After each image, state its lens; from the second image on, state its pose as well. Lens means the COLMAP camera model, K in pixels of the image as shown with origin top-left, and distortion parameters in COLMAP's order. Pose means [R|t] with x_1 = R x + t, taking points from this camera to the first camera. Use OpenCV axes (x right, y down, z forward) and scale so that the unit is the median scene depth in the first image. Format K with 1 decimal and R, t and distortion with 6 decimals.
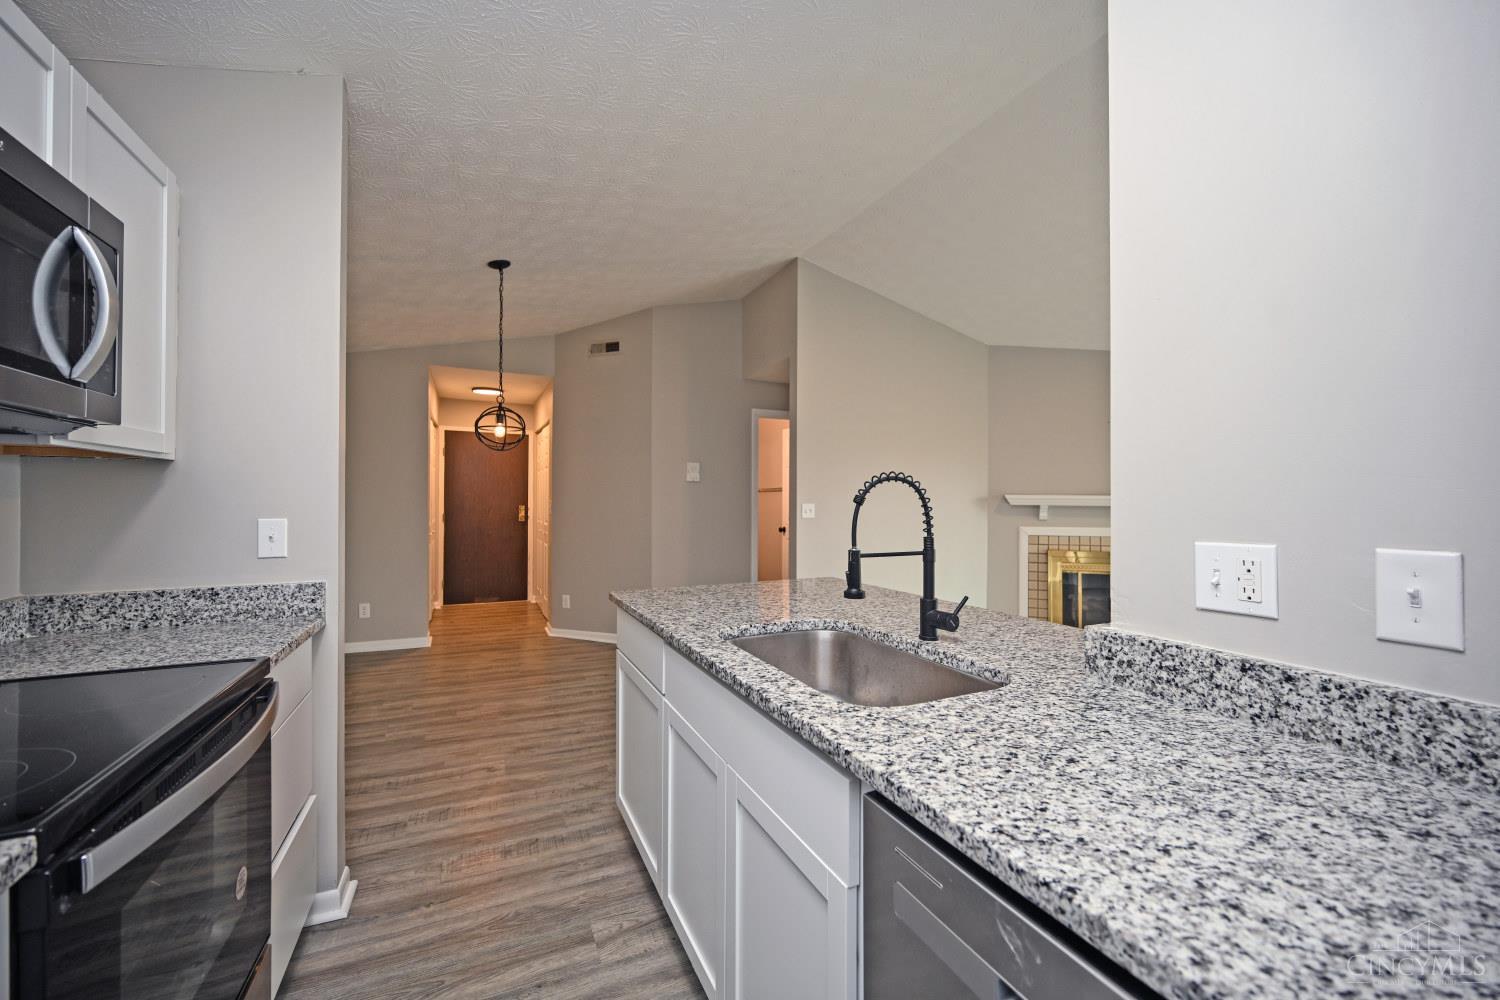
lens RADIAL K [[591.8, 0, 749.7], [0, 591.8, 495.1], [0, 0, 1]] dist [0.001233, 0.000075]
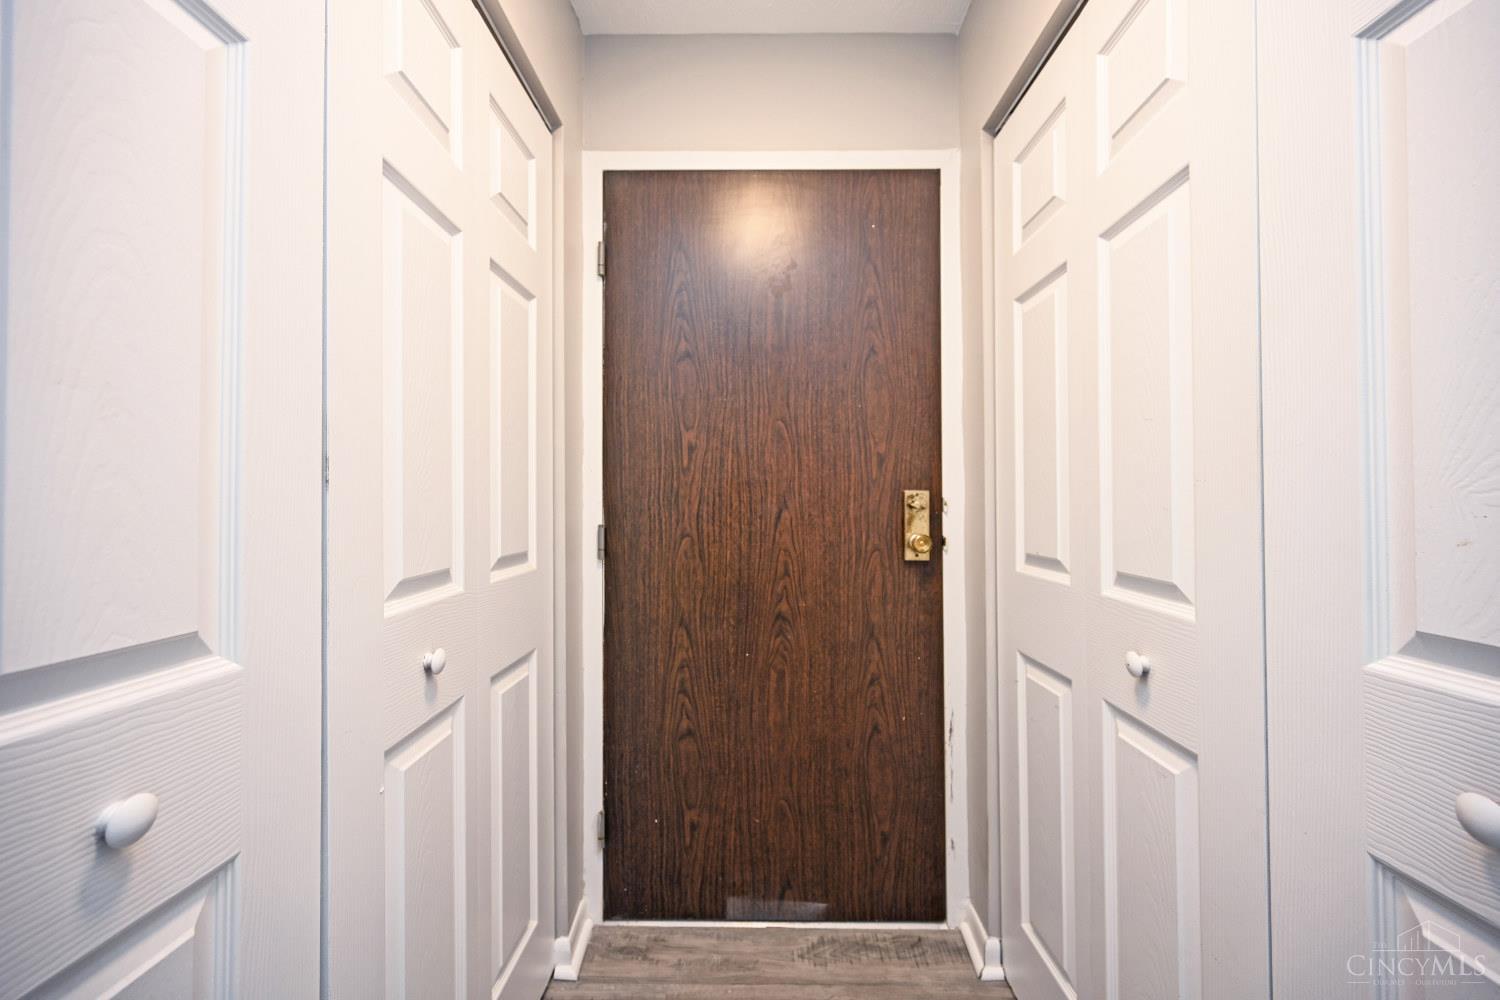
lens RADIAL K [[591.8, 0, 737.9], [0, 591.8, 490.6], [0, 0, 1]] dist [0.001233, 0.000075]
pose [[0.885635, -0.017032, -0.464069, -0.816946], [0.012890, 0.999844, -0.012097, 0.045930], [0.464203, 0.004732, 0.885716, 1.848384]]
